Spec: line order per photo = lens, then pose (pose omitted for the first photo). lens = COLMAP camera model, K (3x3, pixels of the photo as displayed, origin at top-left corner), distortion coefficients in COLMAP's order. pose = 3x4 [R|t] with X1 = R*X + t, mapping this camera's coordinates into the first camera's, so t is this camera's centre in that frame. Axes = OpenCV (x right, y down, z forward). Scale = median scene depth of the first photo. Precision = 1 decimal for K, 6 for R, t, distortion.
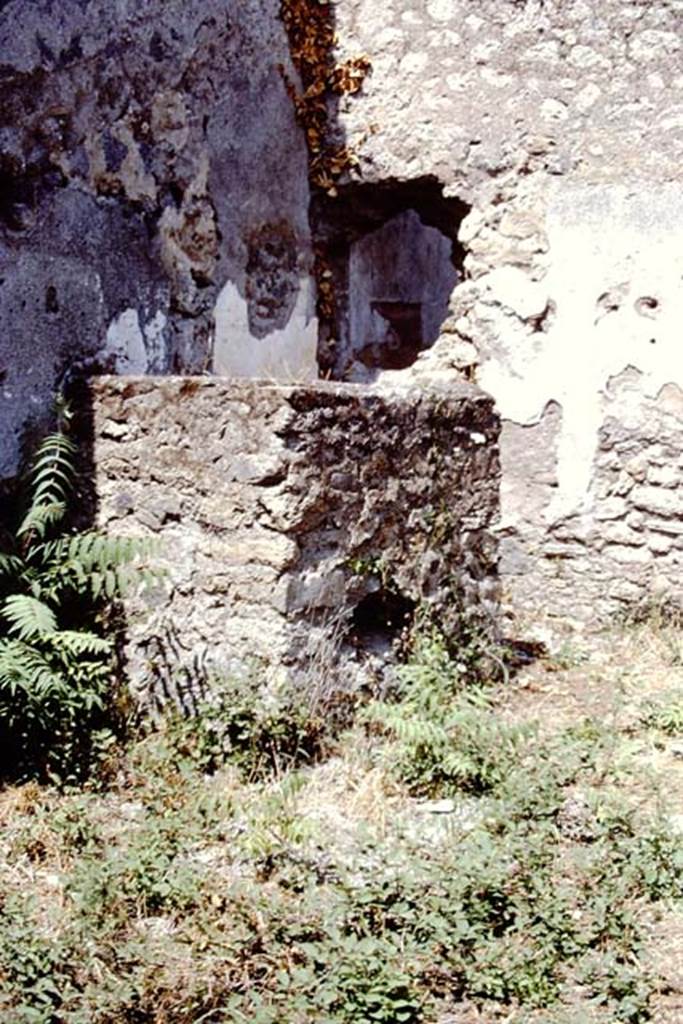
lens RADIAL K [[1661.5, 0, 299.3], [0, 1661.5, 468.1], [0, 0, 1]] dist [-0.294805, 0.187451]
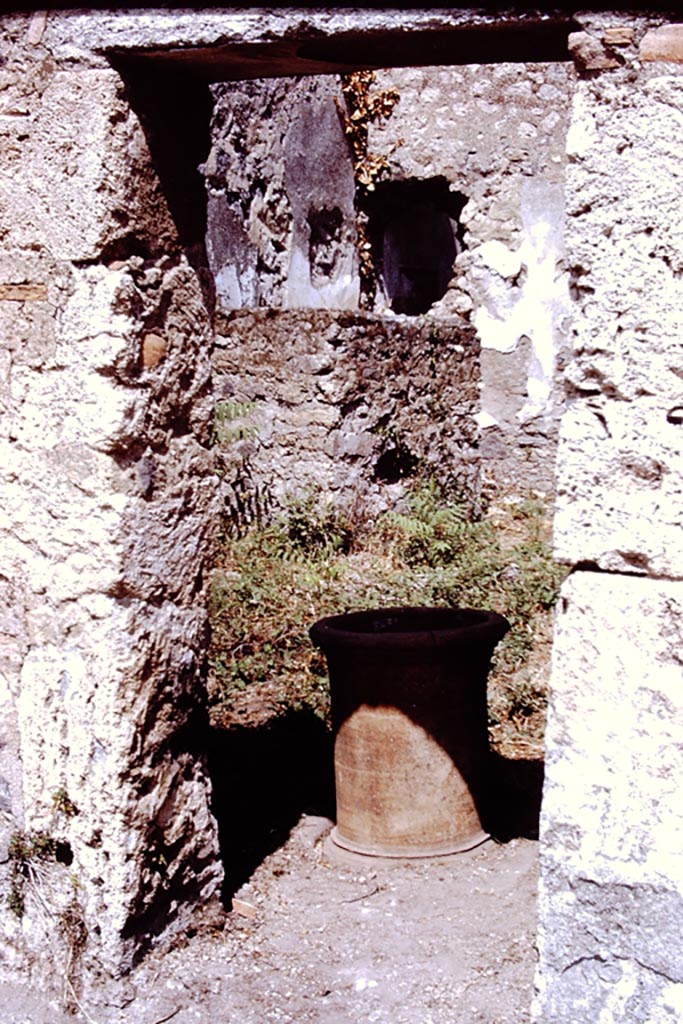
lens RADIAL K [[1639.8, 0, 341.5], [0, 1639.8, 512.0], [0, 0, 1]] dist [-0.330927, 0.820493]
pose [[0.999904, 0.011042, -0.008341, 0.011175], [-0.010759, 0.999388, 0.033292, 0.073626], [0.008704, -0.033199, 0.999411, -0.451390]]
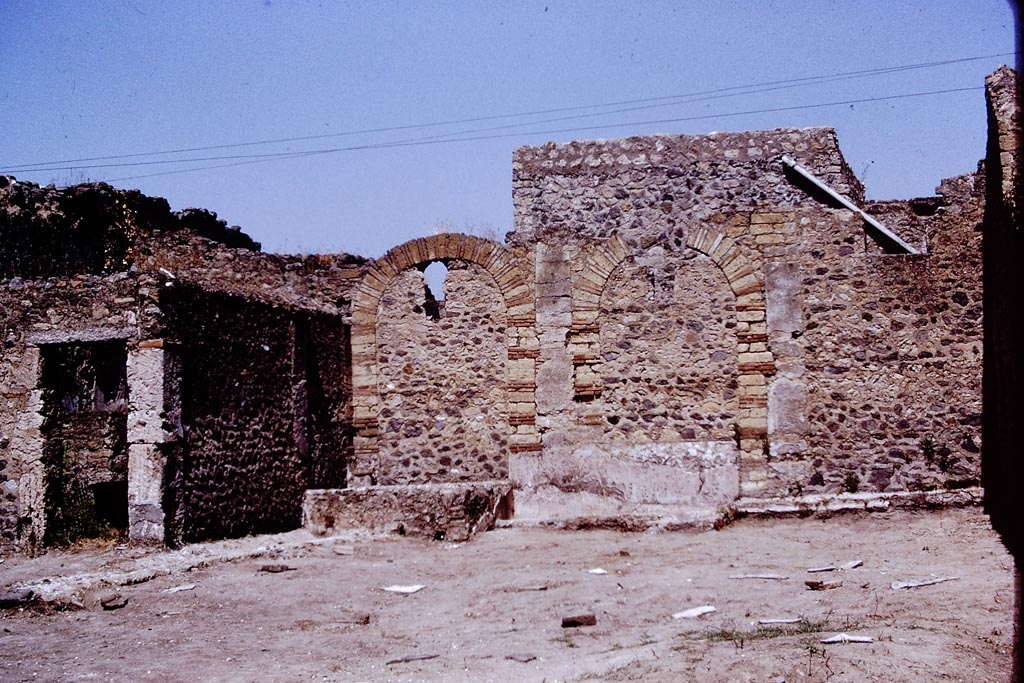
lens RADIAL K [[1633.6, 0, 512.0], [0, 1633.6, 341.5], [0, 0, 1]] dist [-0.349719, 0.658394]
pose [[0.982252, -0.018144, 0.186688, 0.185197], [0.047092, 0.987286, -0.151819, 0.339020], [-0.181560, 0.157916, 0.970618, -2.399266]]
